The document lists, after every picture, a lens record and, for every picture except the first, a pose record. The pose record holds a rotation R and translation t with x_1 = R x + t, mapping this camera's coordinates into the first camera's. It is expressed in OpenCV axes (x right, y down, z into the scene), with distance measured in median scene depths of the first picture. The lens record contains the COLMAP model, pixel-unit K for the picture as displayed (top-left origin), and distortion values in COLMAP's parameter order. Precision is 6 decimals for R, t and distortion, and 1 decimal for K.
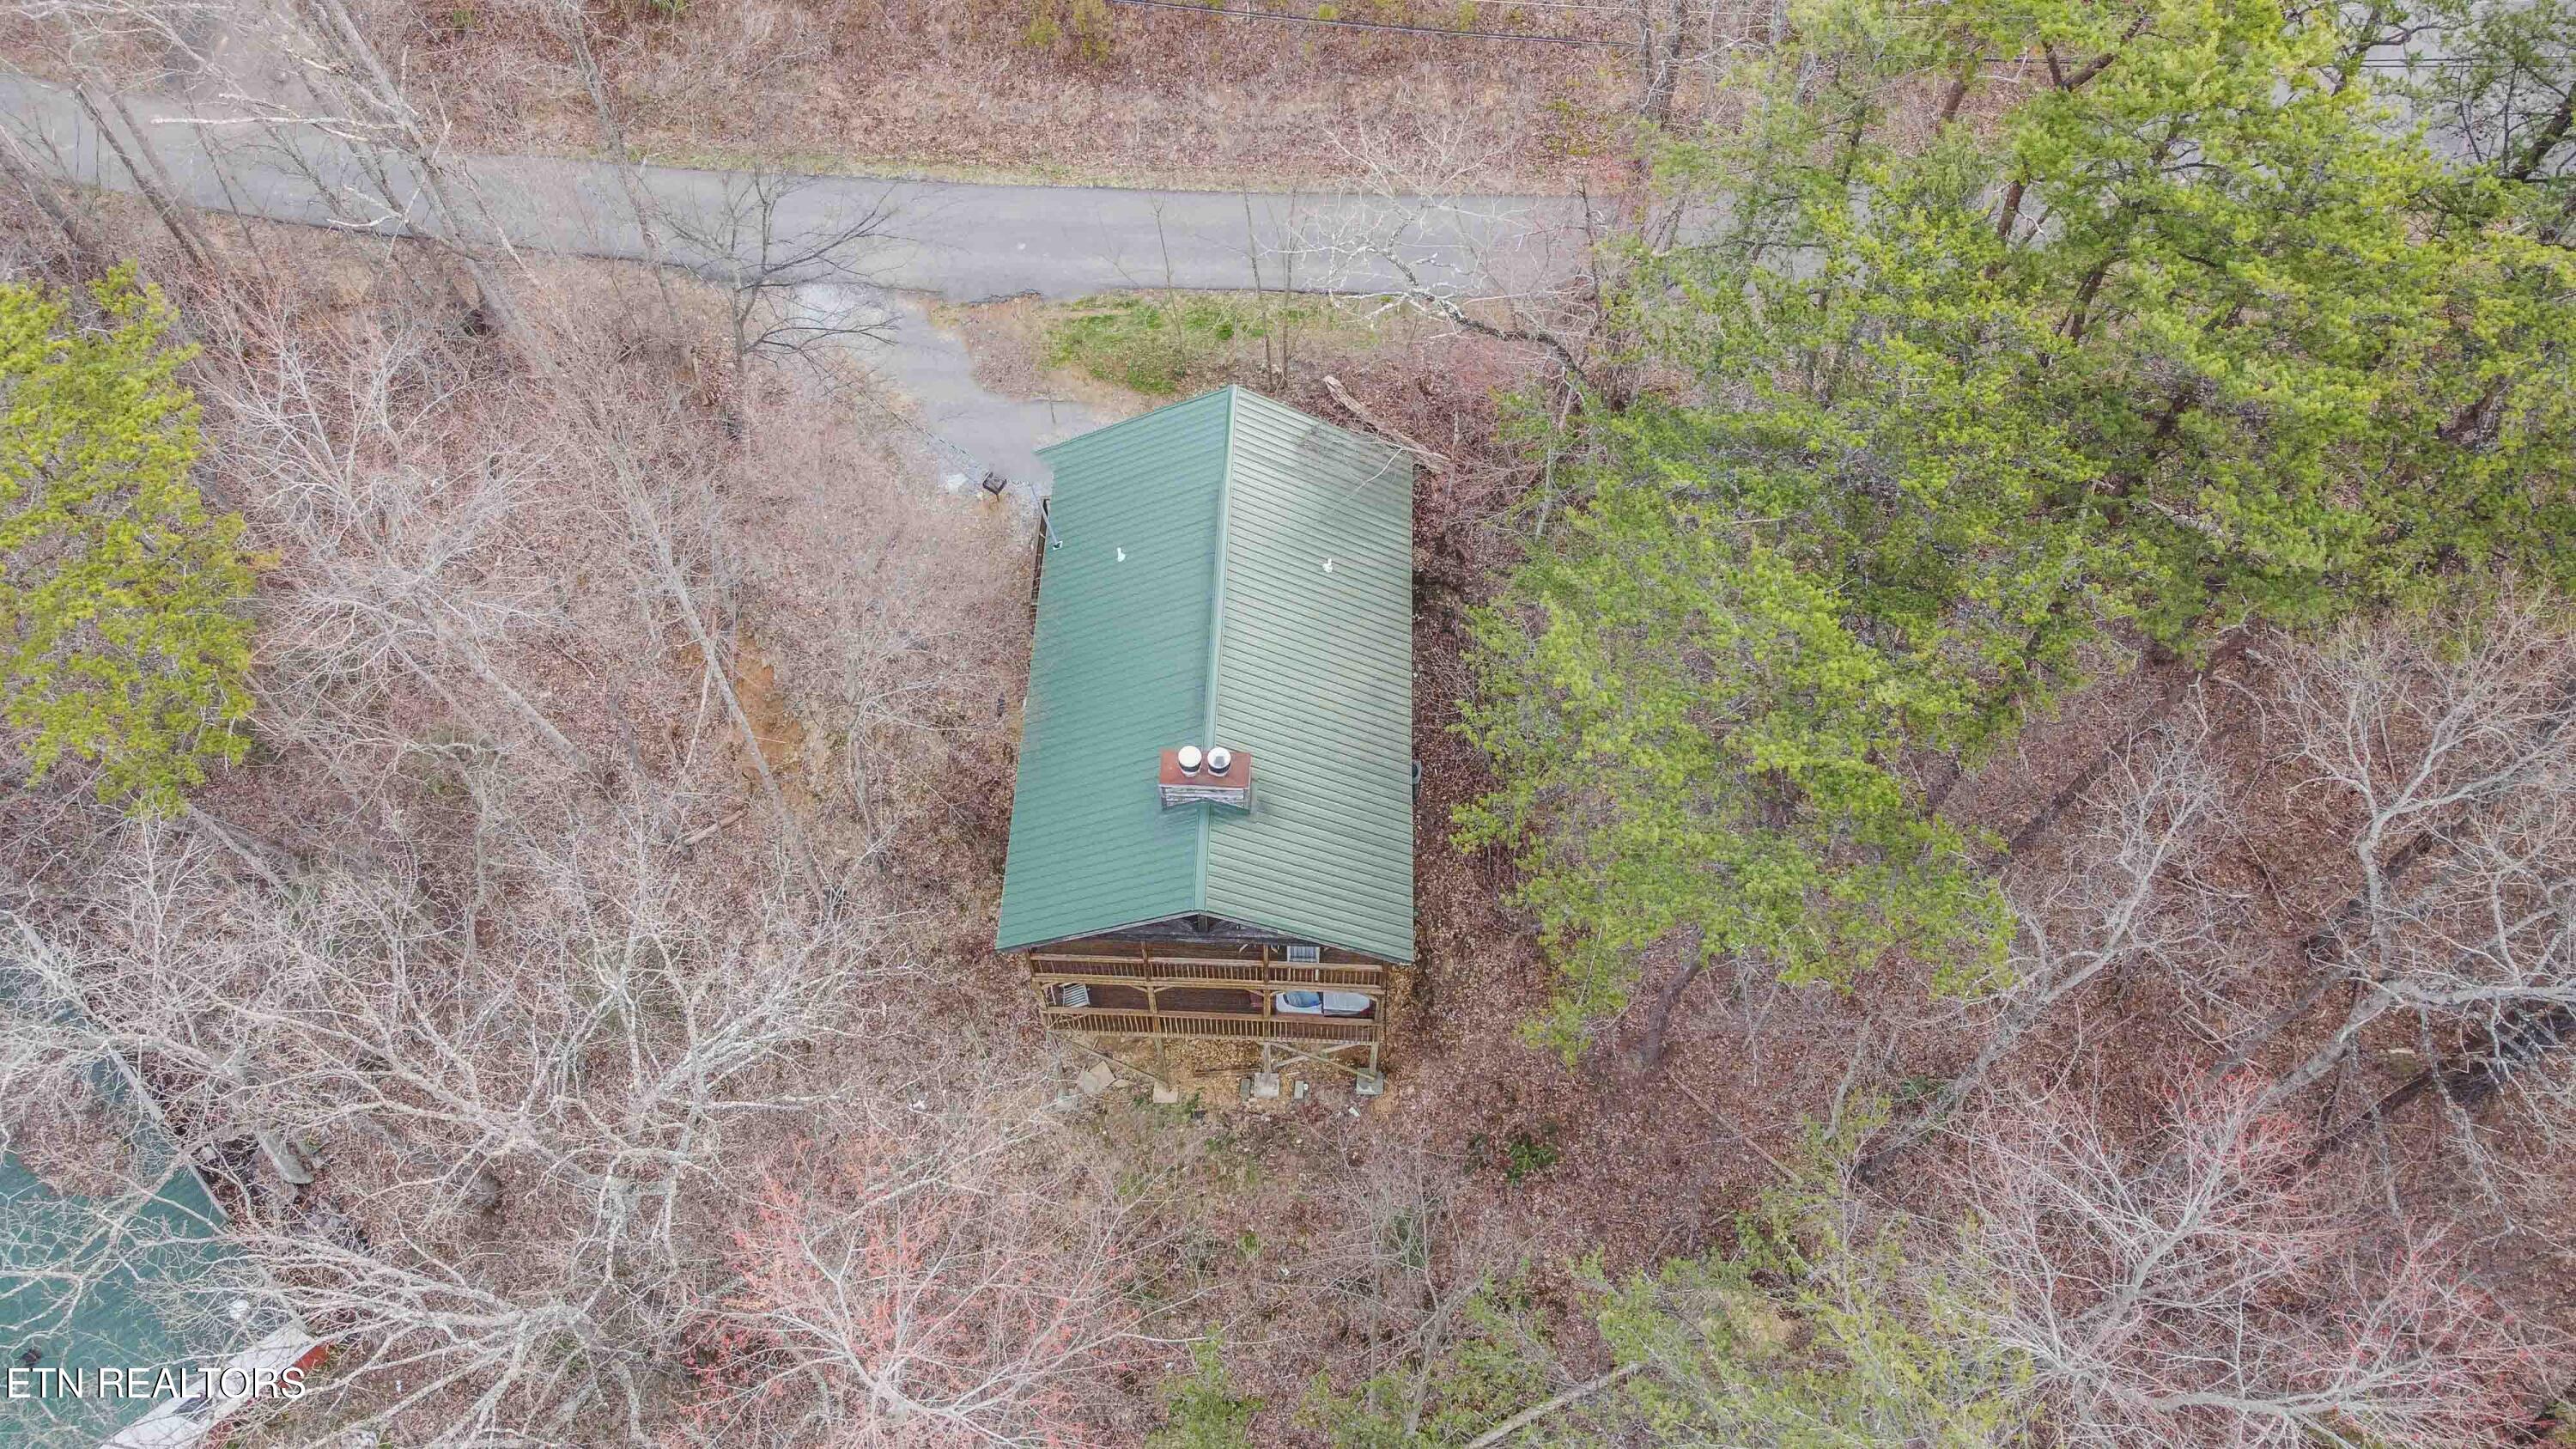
lens RADIAL K [[1943.6, 0, 1287.5], [0, 1943.6, 727.0], [0, 0, 1]] dist [0.004259, 0.000381]
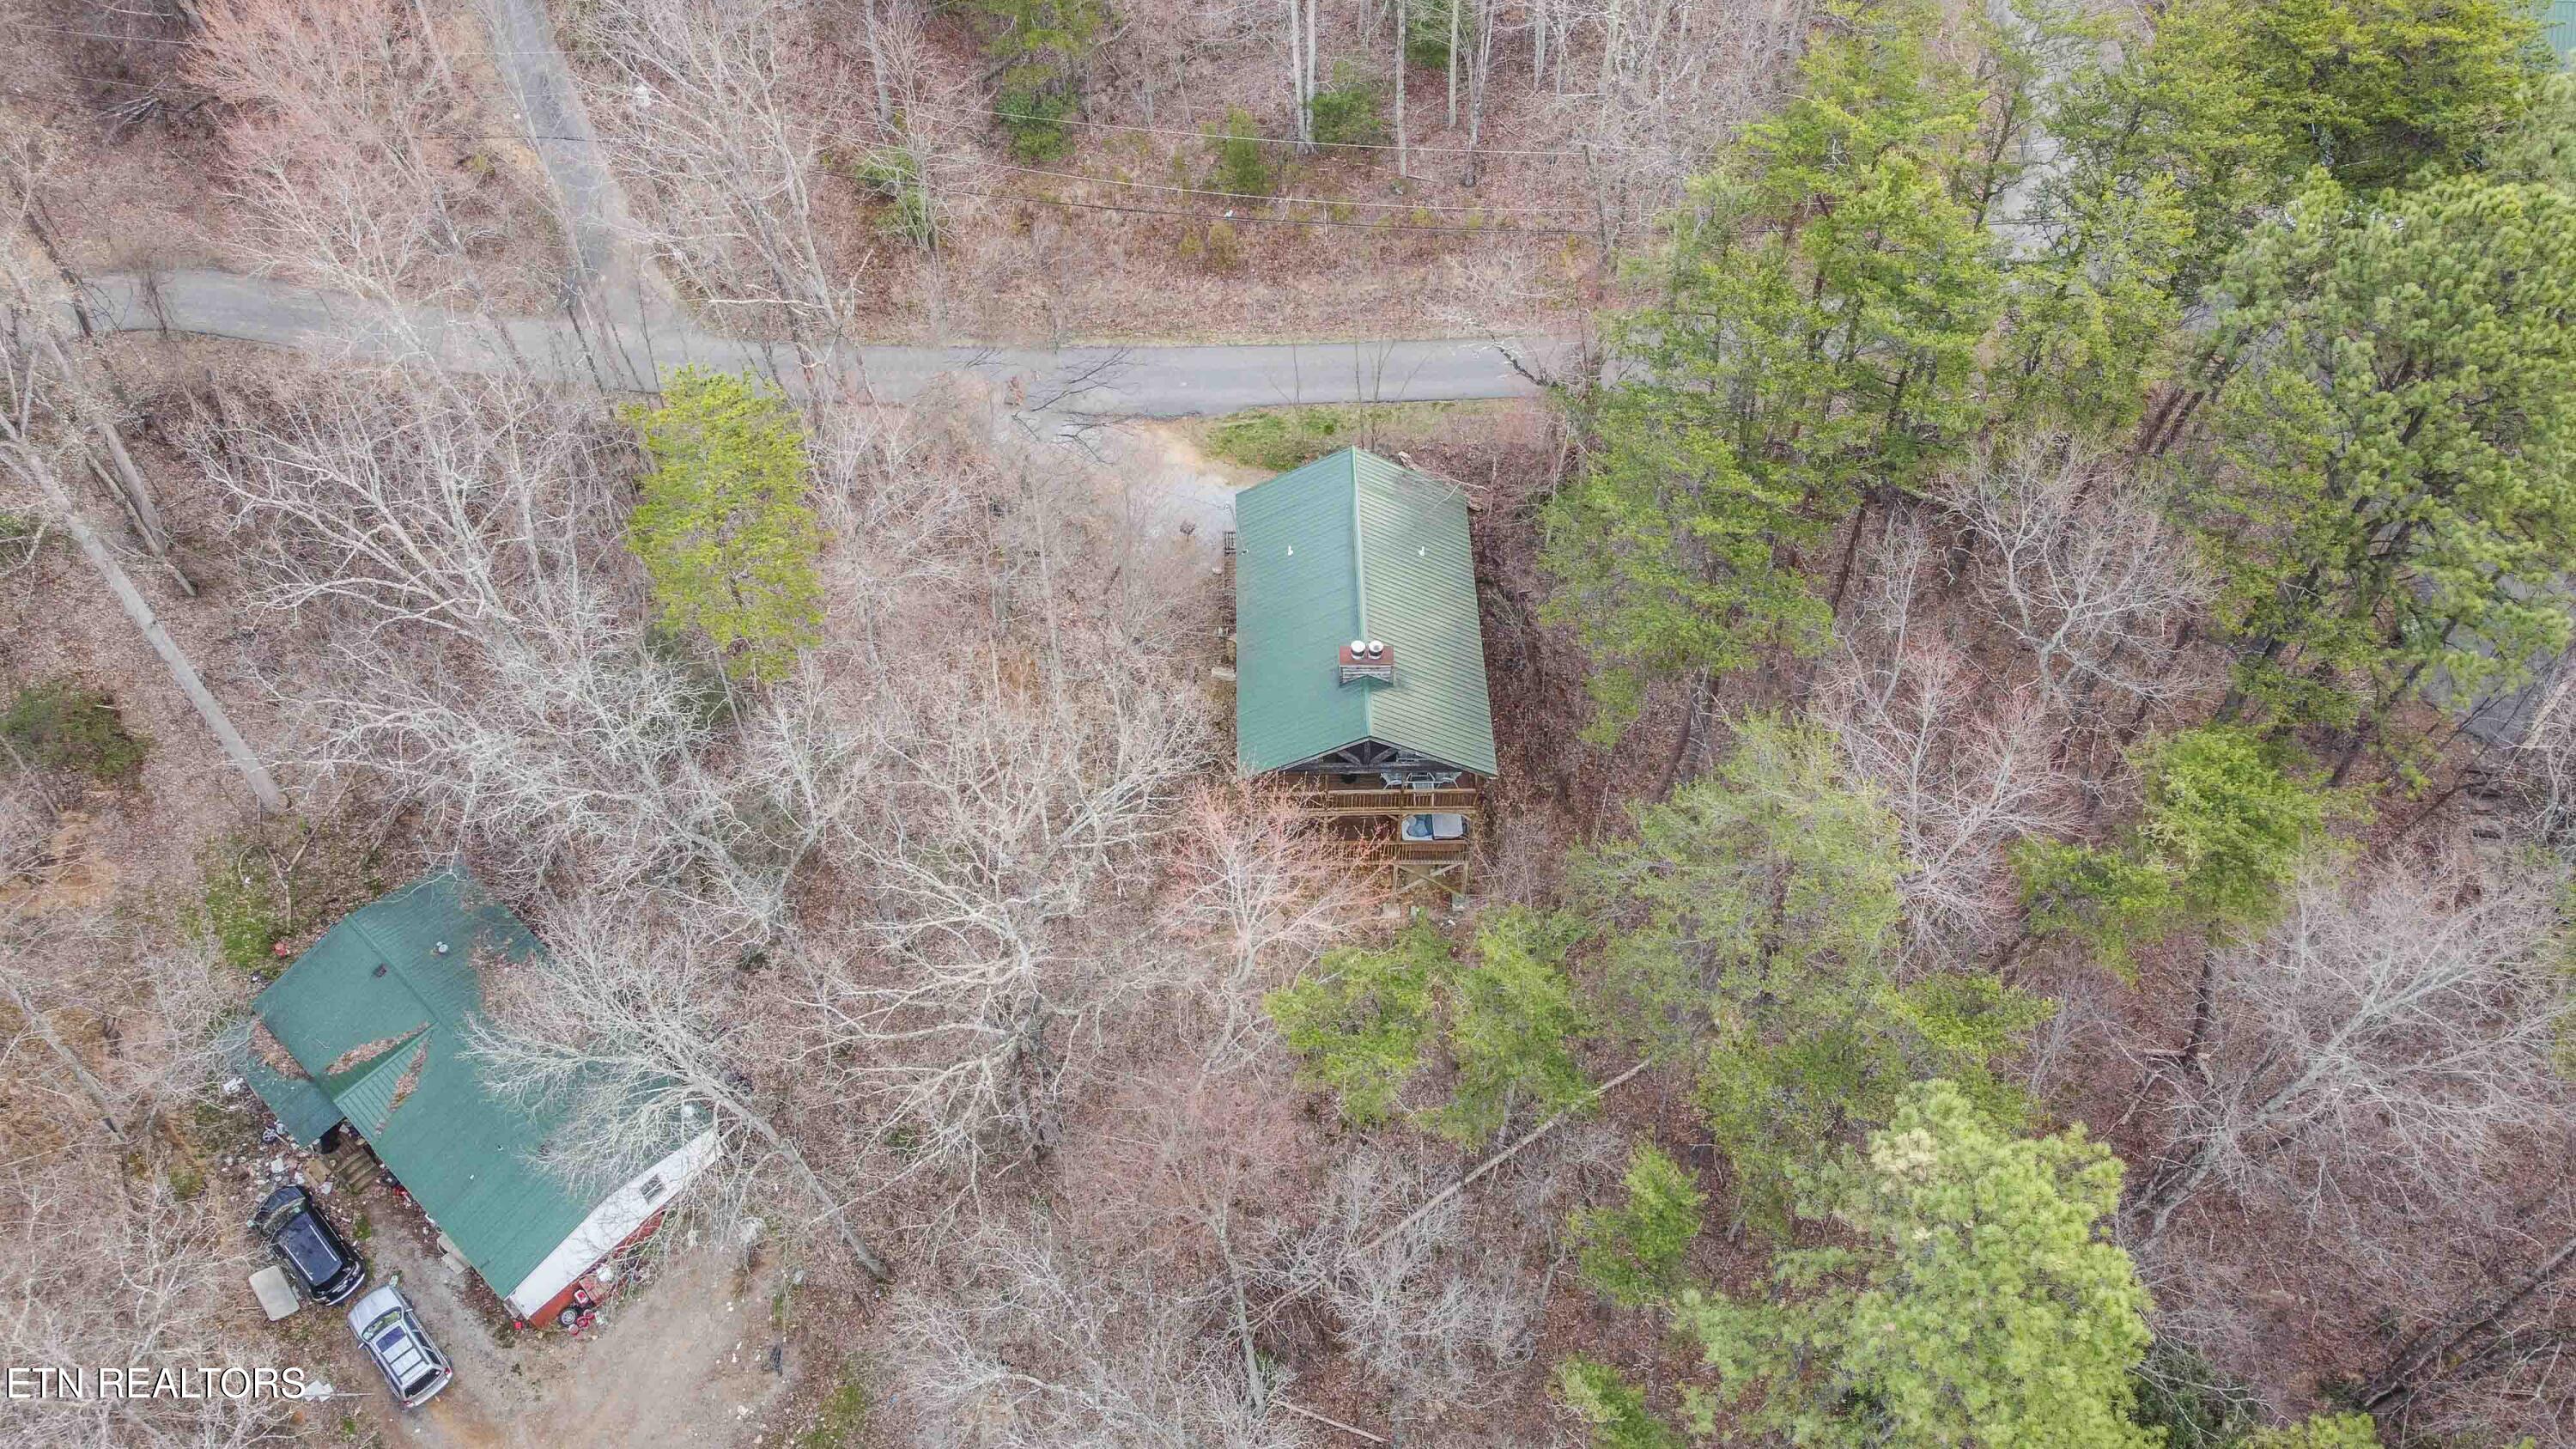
lens RADIAL K [[1943.6, 0, 1287.1], [0, 1943.6, 722.6], [0, 0, 1]] dist [0.004259, 0.000381]
pose [[0.998262, -0.046017, 0.036819, -0.143294], [0.050472, 0.990100, -0.130975, 0.240511], [-0.030428, 0.132606, 0.990702, -0.511953]]
